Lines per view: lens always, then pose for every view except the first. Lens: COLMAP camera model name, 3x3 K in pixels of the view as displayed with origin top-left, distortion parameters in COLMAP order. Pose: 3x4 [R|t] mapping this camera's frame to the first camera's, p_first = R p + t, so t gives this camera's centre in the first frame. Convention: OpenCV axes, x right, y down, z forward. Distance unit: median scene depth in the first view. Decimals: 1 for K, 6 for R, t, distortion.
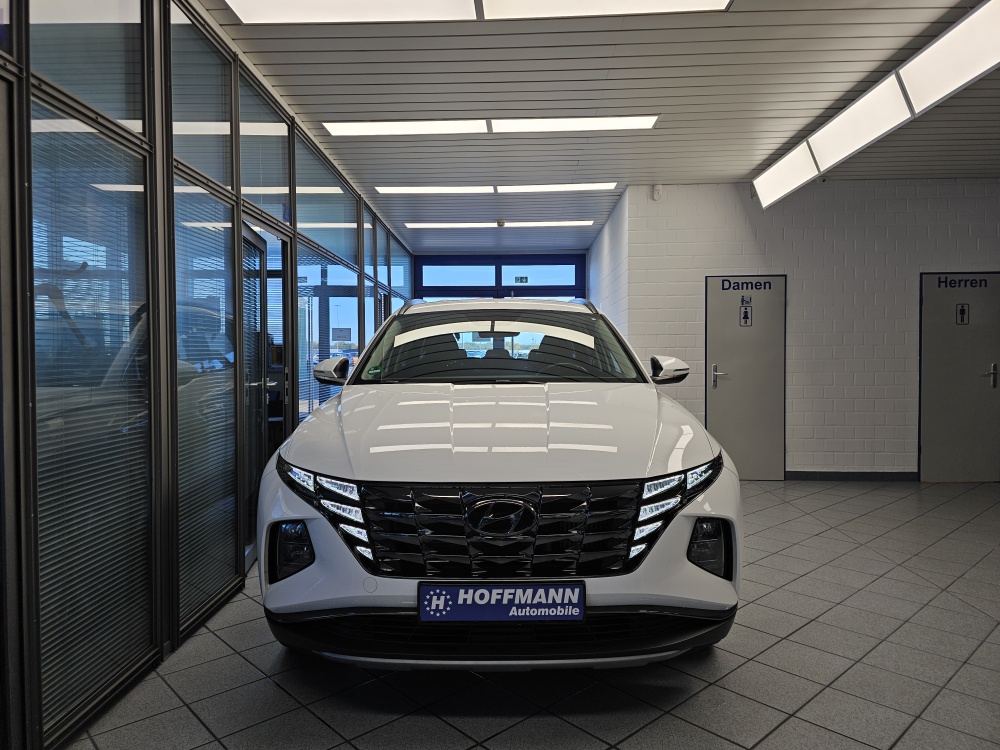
lens RADIAL K [[685.9, 0, 503.5], [0, 685.9, 364.0], [0, 0, 1]] dist [0.063716, -0.071784]
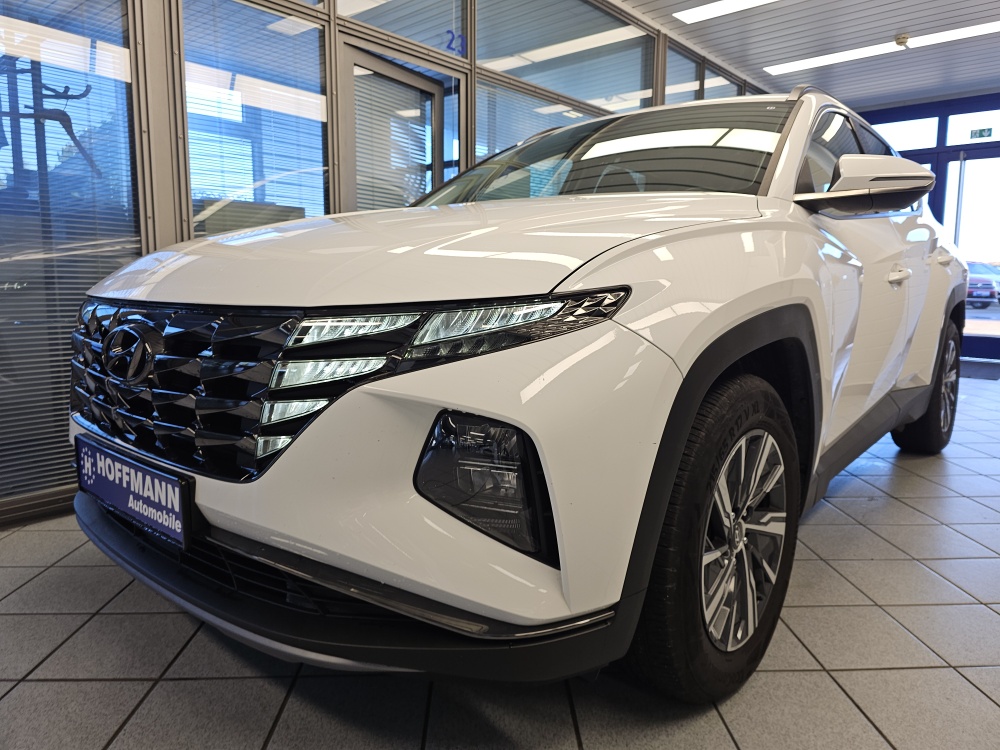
lens RADIAL K [[685.9, 0, 503.5], [0, 685.9, 364.0], [0, 0, 1]] dist [0.063716, -0.071784]
pose [[0.751556, 0.093796, -0.652966, 0.642743], [-0.020840, 0.992722, 0.118615, 0.143985], [0.659340, -0.075538, 0.748041, 0.724414]]
